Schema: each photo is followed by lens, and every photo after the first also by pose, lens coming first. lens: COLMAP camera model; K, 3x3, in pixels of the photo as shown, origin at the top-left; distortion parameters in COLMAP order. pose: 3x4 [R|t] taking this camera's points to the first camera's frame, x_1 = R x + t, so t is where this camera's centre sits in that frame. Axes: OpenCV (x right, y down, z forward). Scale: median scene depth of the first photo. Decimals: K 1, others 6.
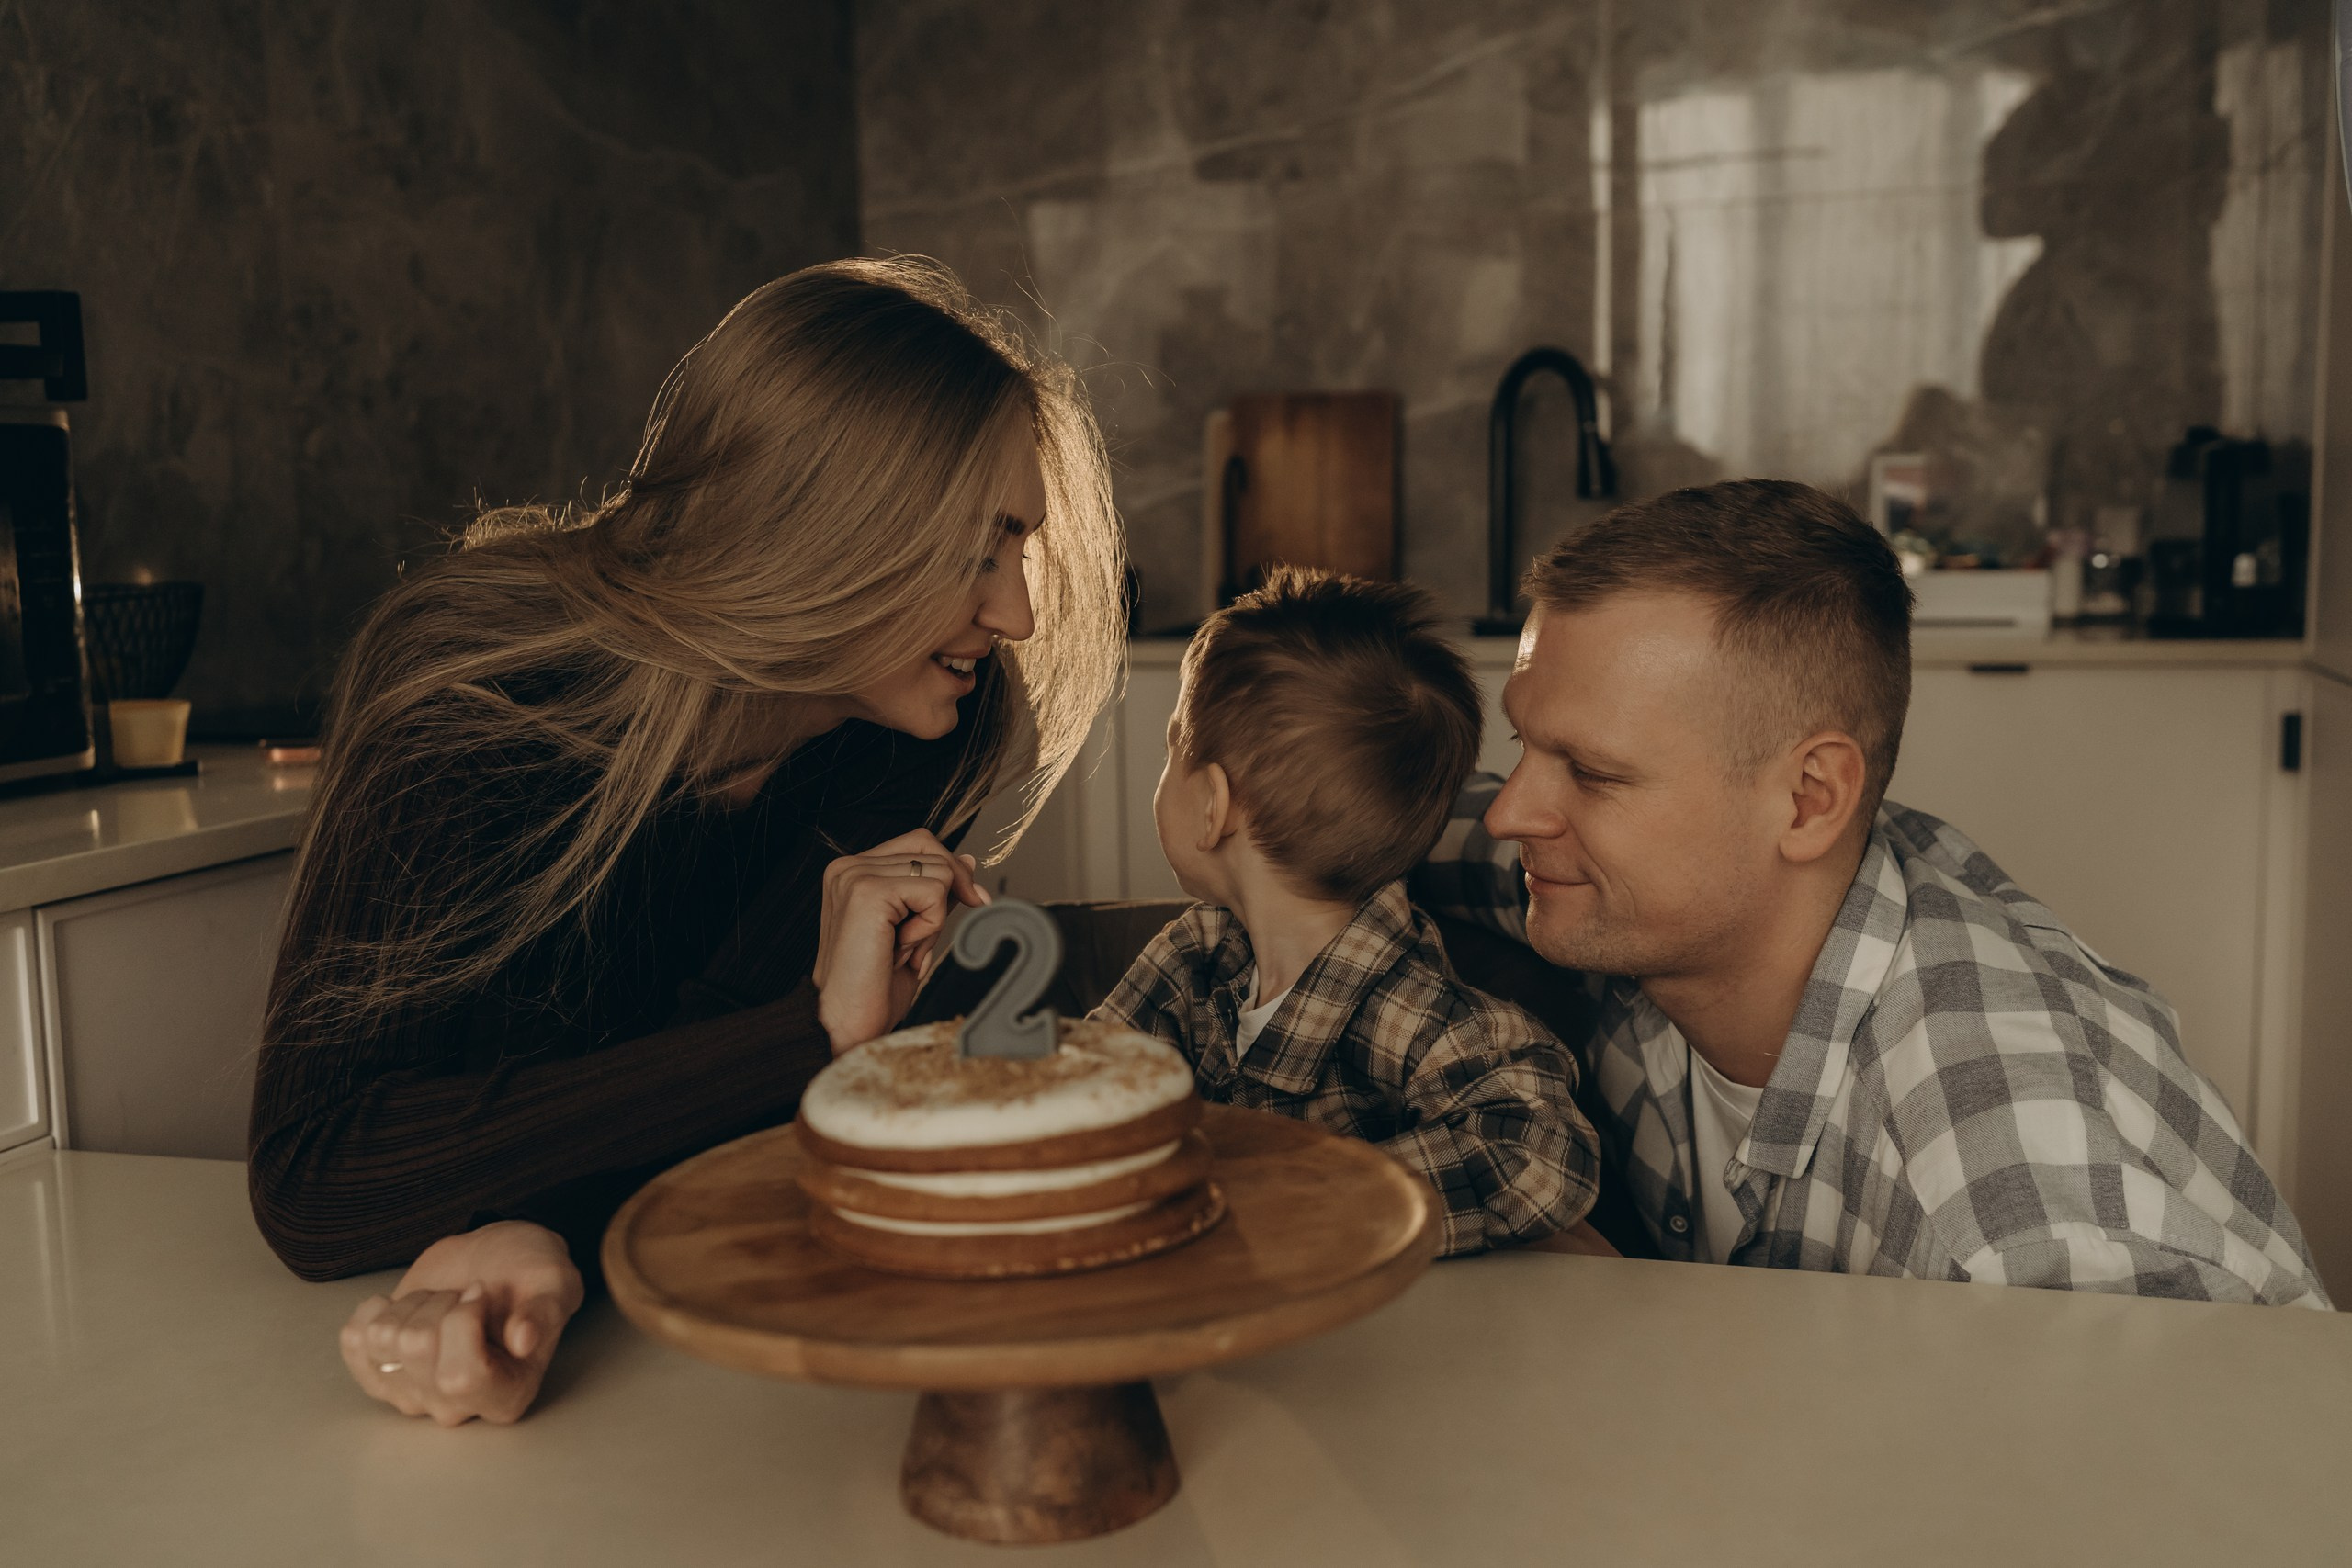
lens RADIAL K [[2329.1, 0, 1176.0], [0, 2329.1, 784.0], [0, 0, 1]] dist [0.016290, 0.003379]
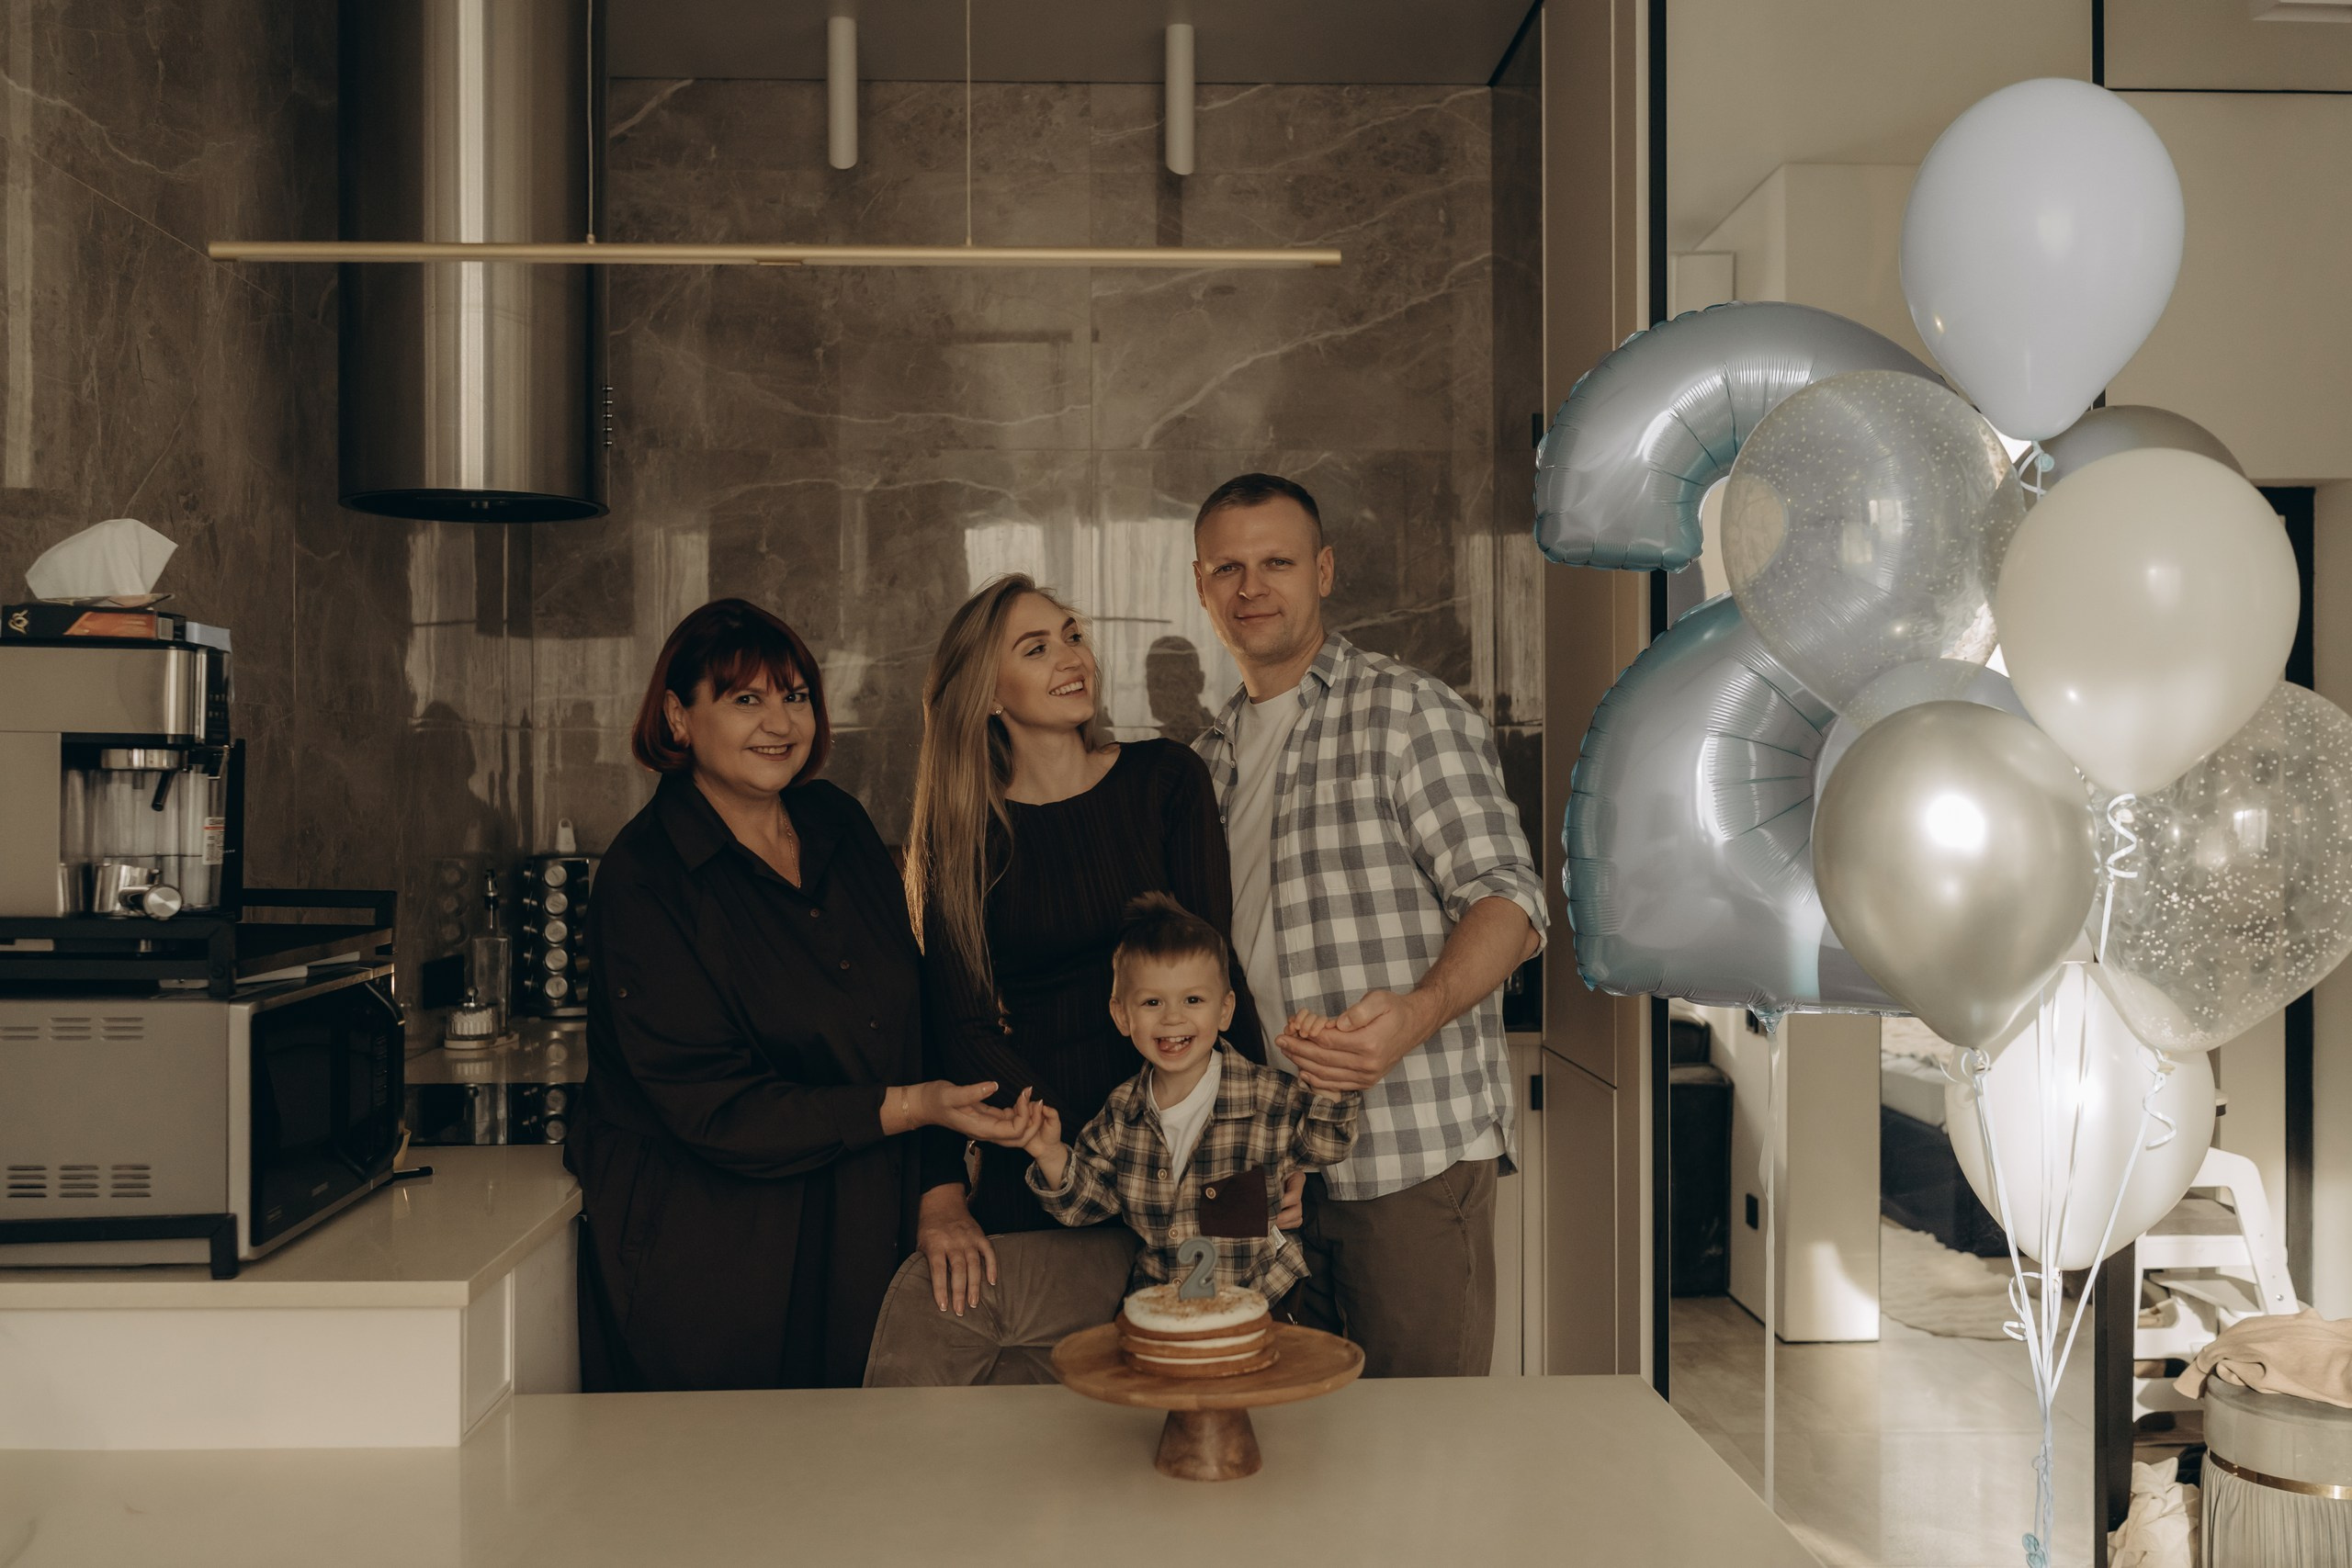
lens RADIAL K [[2329.1, 0, 1176.0], [0, 2329.1, 784.0], [0, 0, 1]] dist [0.016290, 0.003379]
pose [[0.944963, 0.018079, 0.326676, -0.359122], [0.021482, 0.992889, -0.117087, -0.056464], [-0.326470, 0.117660, 0.937856, -0.569157]]
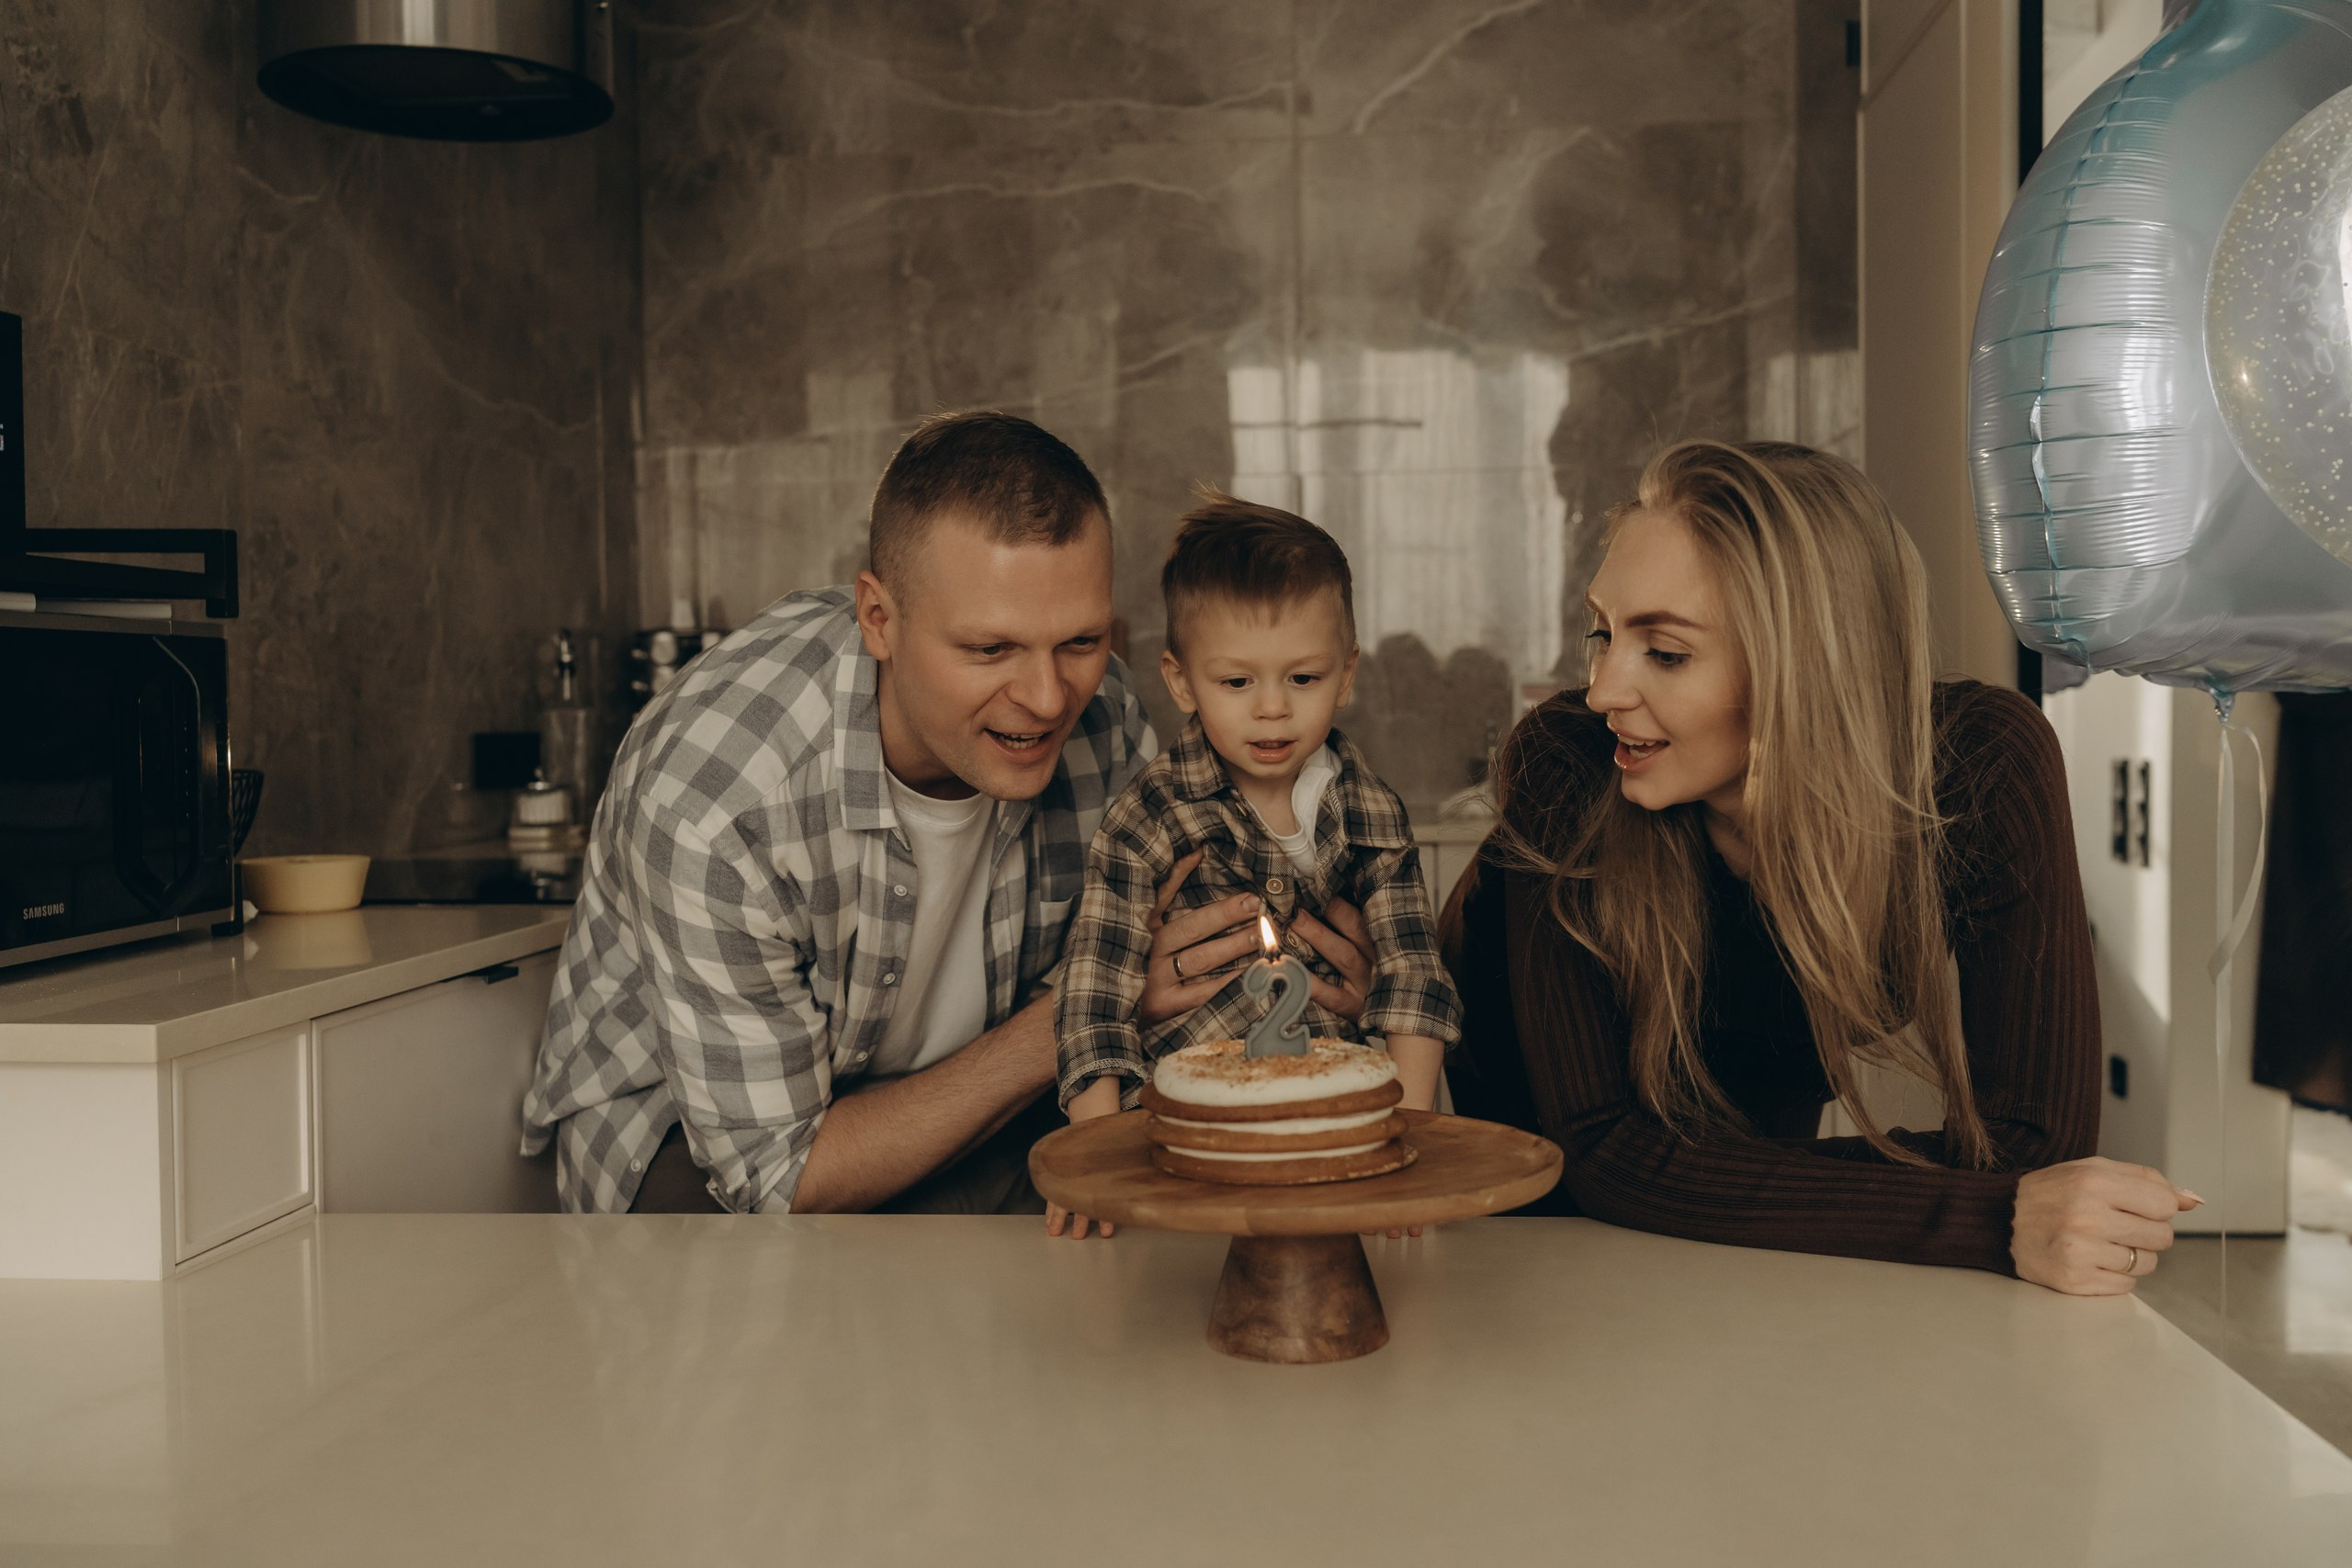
lens RADIAL K [[2247.8, 0, 1176.0], [0, 2247.8, 784.0], [0, 0, 1]] dist [0.019378, 0.006734]
pose [[0.980158, 0.001846, 0.198208, -0.162104], [0.015950, 0.995980, -0.088148, 0.024962], [-0.197573, 0.089560, 0.976188, -0.173921]]
